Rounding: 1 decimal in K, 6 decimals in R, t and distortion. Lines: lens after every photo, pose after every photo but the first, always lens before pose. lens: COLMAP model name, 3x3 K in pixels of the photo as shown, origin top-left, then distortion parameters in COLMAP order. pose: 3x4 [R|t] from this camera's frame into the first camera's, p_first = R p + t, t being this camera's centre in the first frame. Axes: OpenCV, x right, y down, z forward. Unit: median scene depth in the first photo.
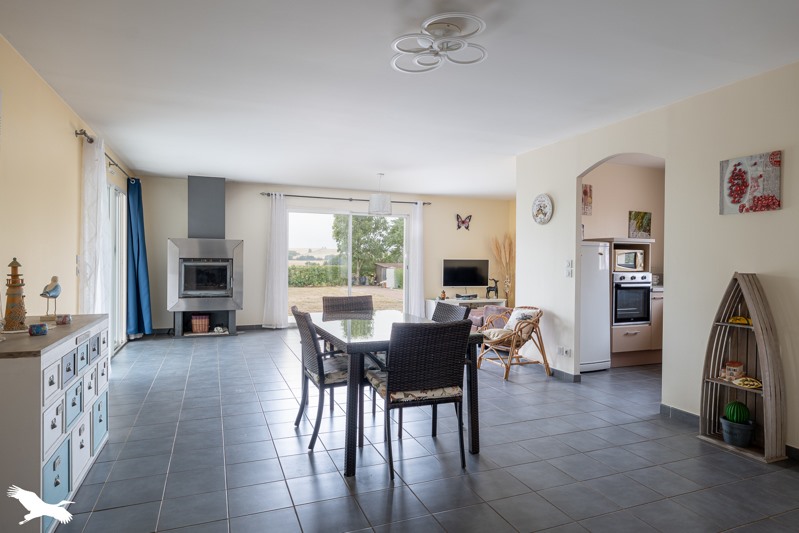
lens RADIAL K [[460.5, 0, 399.8], [0, 460.5, 263.3], [0, 0, 1]] dist [-0.003739, -0.000716]
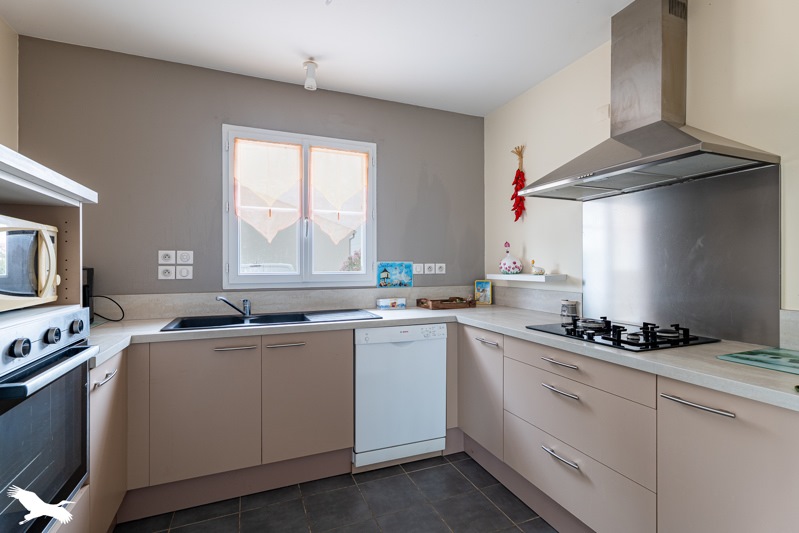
lens RADIAL K [[377.8, 0, 398.7], [0, 377.8, 265.0], [0, 0, 1]] dist [0.000898, 0.000025]
pose [[-0.010640, -0.003224, 0.999938, 0.502205], [0.013605, 0.999902, 0.003369, -0.006405], [-0.999851, 0.013640, -0.010595, 1.322778]]
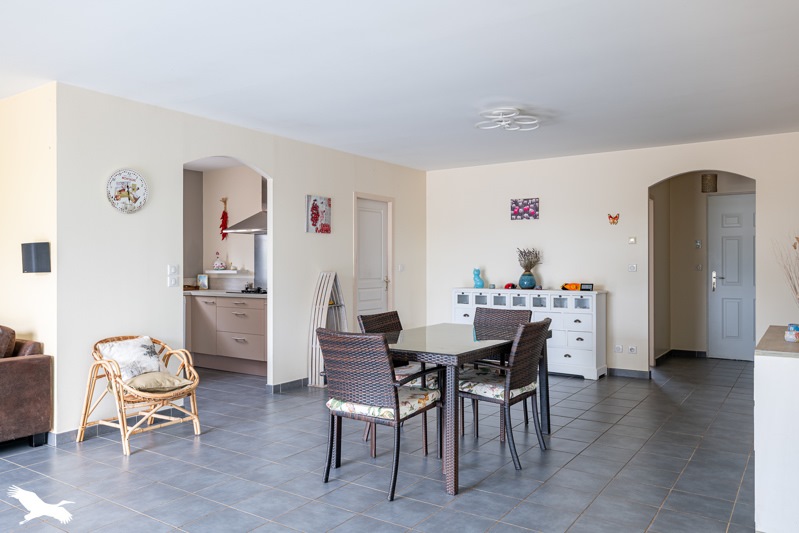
lens RADIAL K [[596.2, 0, 400.8], [0, 596.2, 264.8], [0, 0, 1]] dist [0.004365, 0.001387]
pose [[-0.559819, -0.007370, 0.828582, -0.994034], [0.005937, 0.999899, 0.012905, -0.026688], [-0.828594, 0.012144, -0.559719, 1.784523]]
